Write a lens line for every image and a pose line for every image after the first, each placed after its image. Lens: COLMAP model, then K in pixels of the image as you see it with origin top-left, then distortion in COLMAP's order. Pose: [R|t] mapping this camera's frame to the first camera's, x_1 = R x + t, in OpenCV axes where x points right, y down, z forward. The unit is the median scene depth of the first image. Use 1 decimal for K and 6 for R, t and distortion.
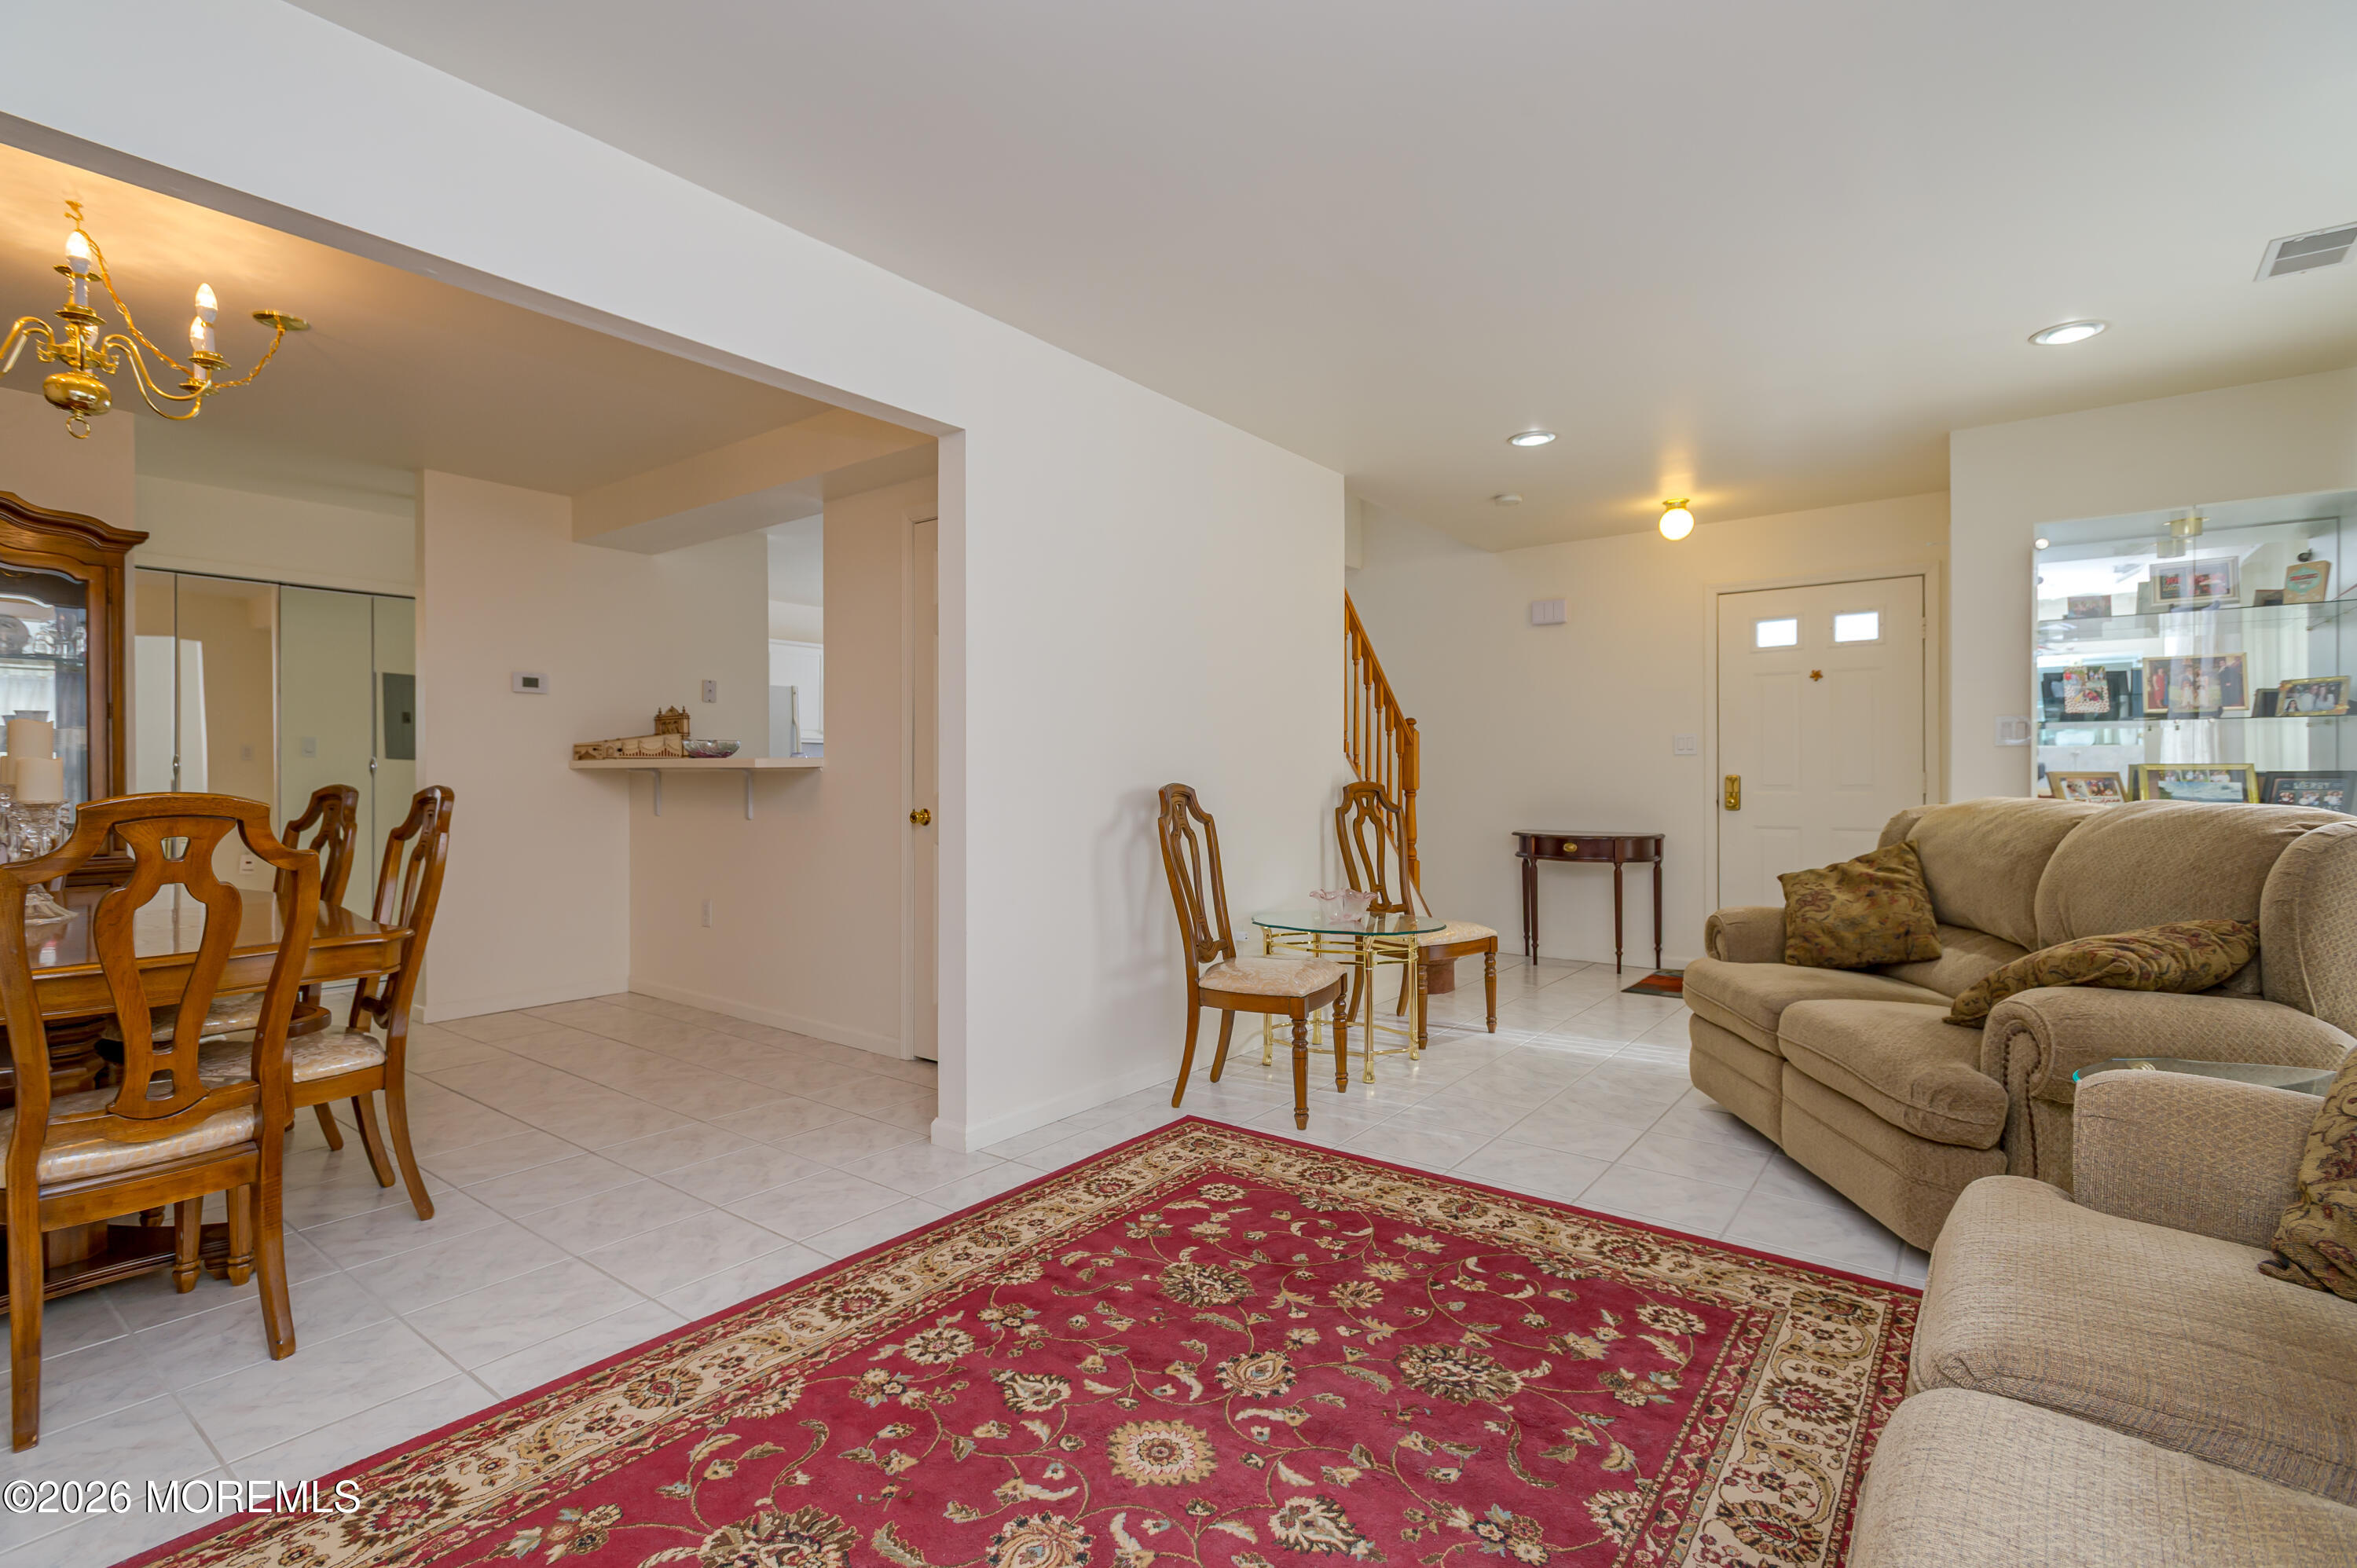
lens RADIAL K [[1085.9, 0, 1175.9], [0, 1085.9, 780.0], [0, 0, 1]] dist [0.017824, -0.008028]
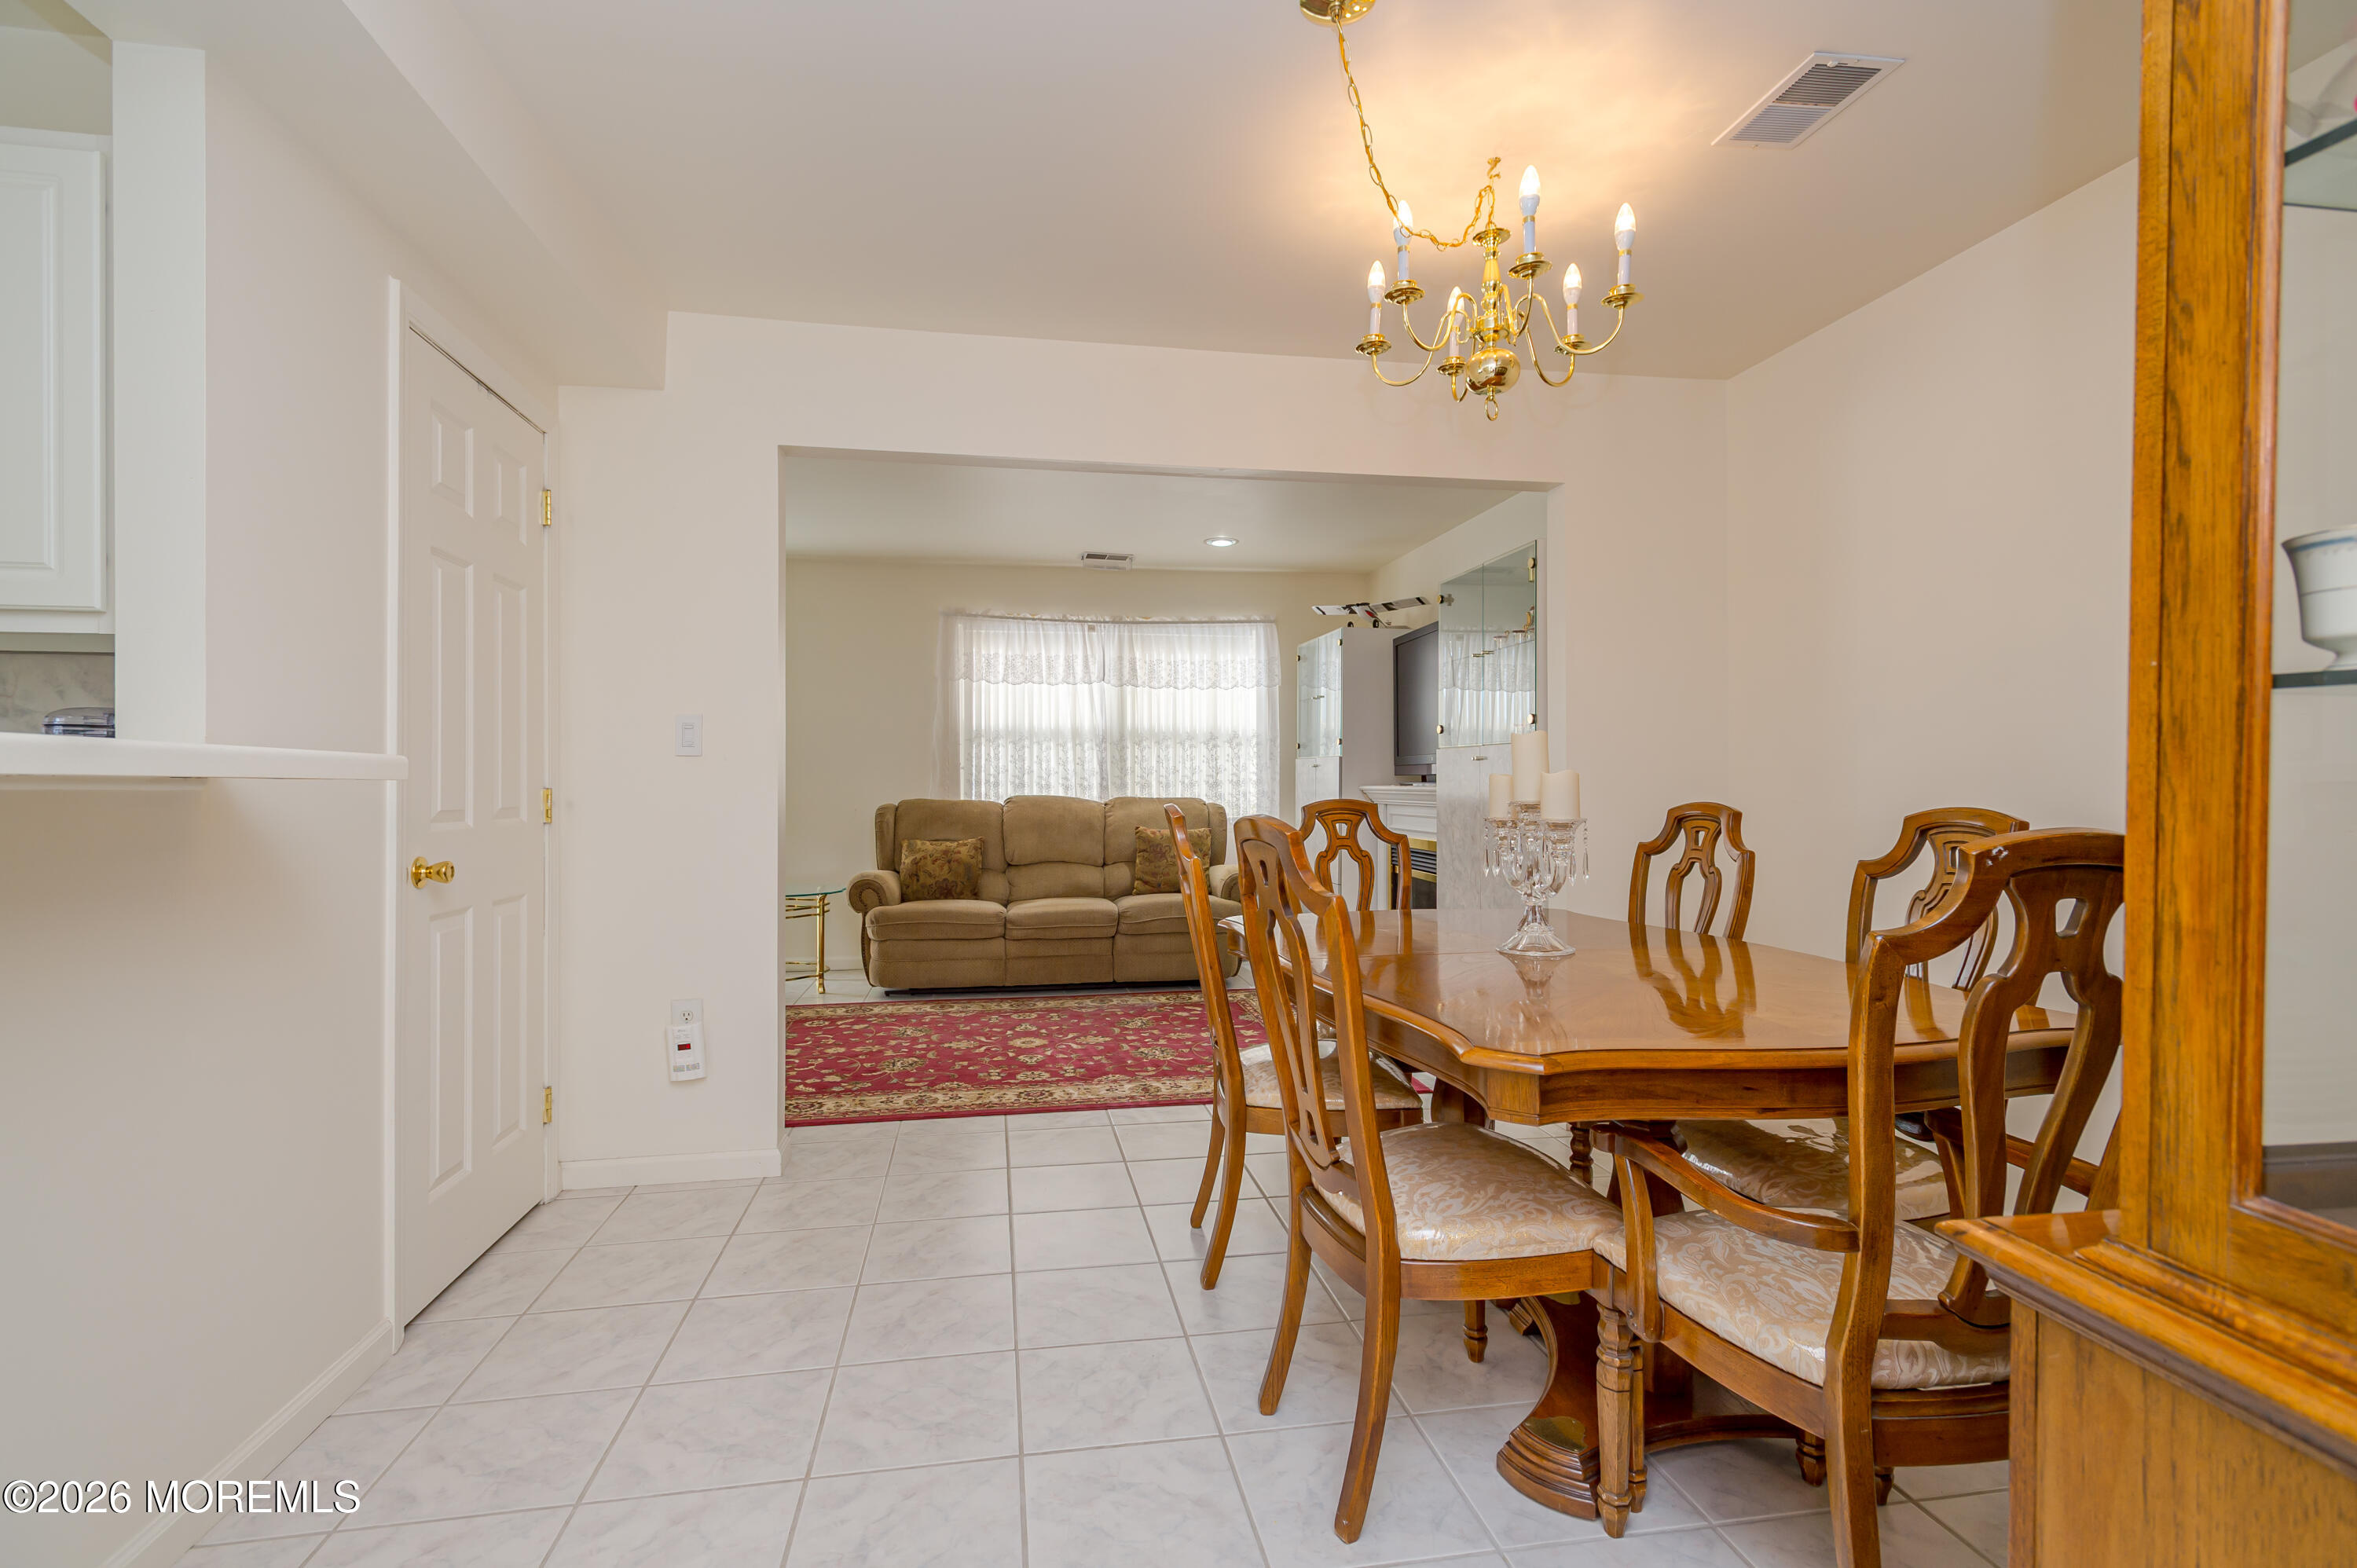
lens RADIAL K [[1085.9, 0, 1175.9], [0, 1085.9, 780.0], [0, 0, 1]] dist [0.017824, -0.008028]
pose [[-0.734950, 0.005677, 0.678098, -1.452295], [0.005967, 0.999980, -0.001904, -0.012963], [-0.678095, 0.002647, -0.734969, 1.884448]]
